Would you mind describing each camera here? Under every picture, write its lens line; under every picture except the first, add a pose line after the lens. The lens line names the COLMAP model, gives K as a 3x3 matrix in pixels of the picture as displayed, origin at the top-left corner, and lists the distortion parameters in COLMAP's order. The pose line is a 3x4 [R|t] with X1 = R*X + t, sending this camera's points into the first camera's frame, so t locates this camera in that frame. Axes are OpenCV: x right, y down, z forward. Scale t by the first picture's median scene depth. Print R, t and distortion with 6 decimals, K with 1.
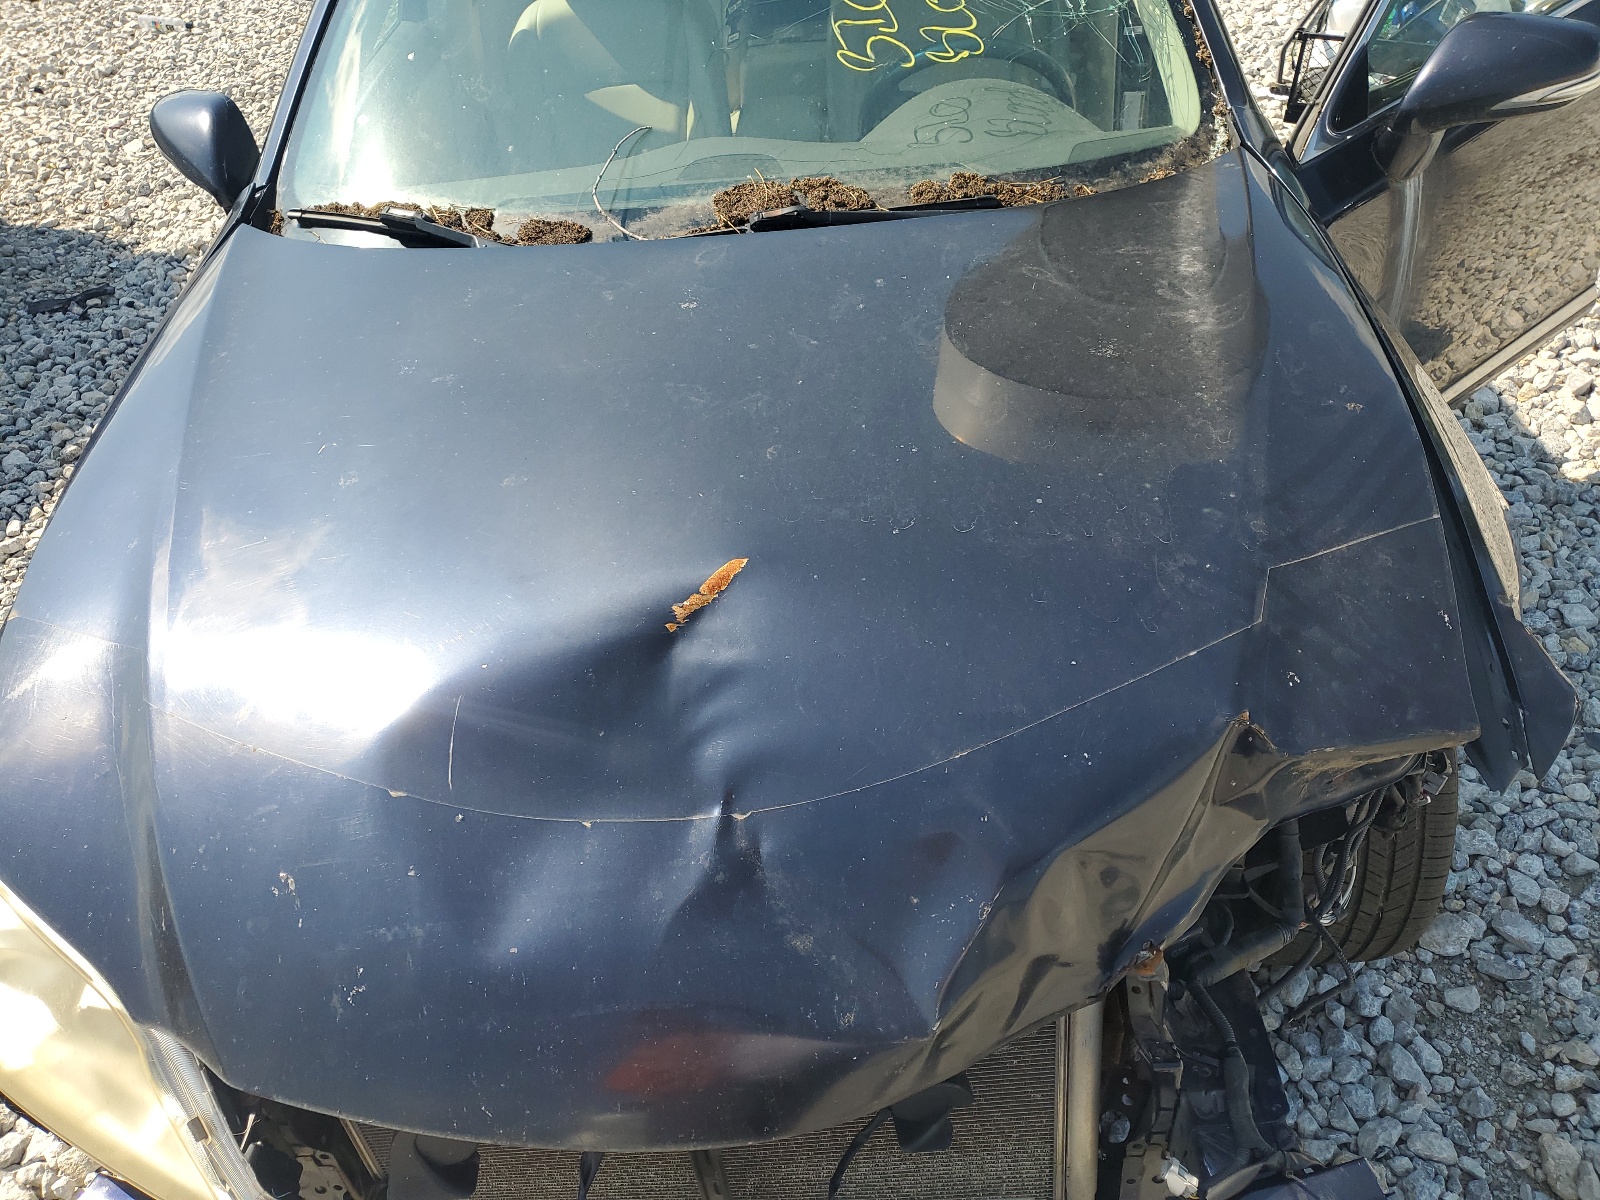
lens RADIAL K [[1215.7, 0, 804.3], [0, 1215.7, 603.1], [0, 0, 1]] dist [0.004058, 0.015640]
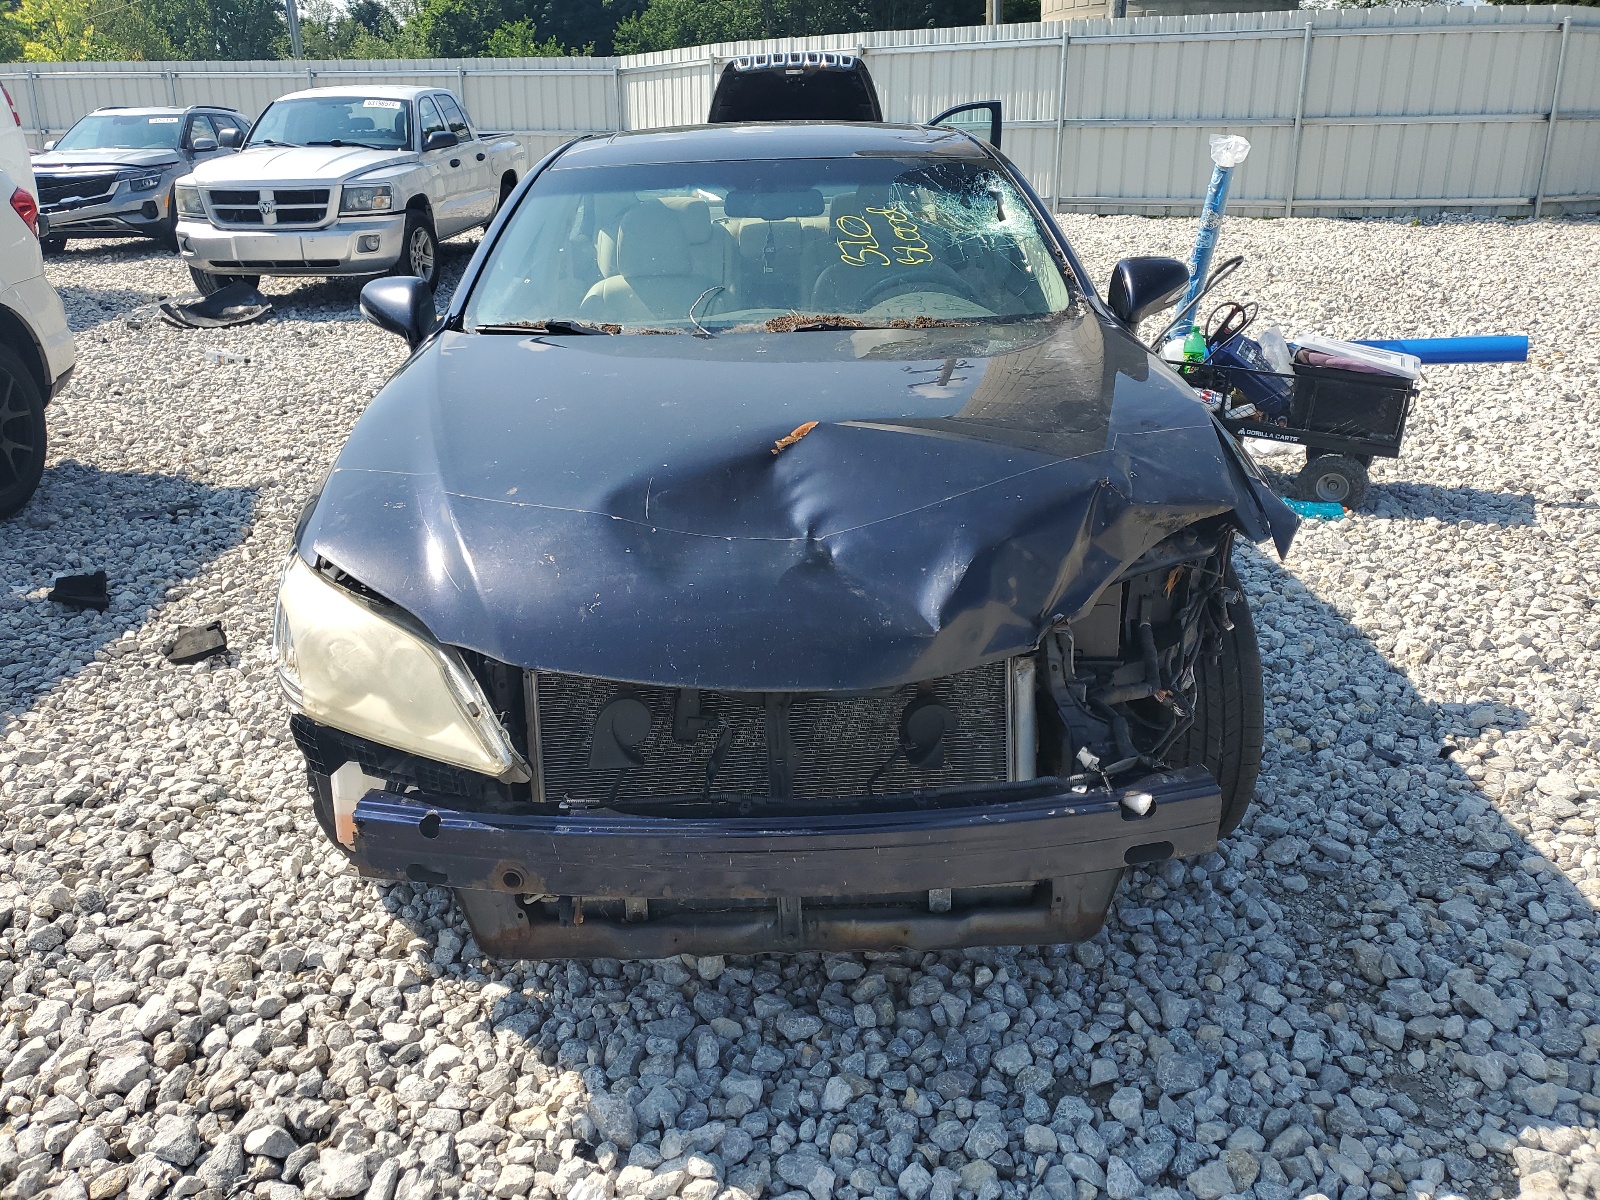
lens RADIAL K [[1215.7, 0, 798.2], [0, 1215.7, 598.0], [0, 0, 1]] dist [0.004058, 0.015640]
pose [[0.996890, 0.042180, 0.066566, -0.072259], [-0.017732, 0.943095, -0.332050, 0.309803], [-0.076784, 0.329837, 0.940910, -0.211832]]
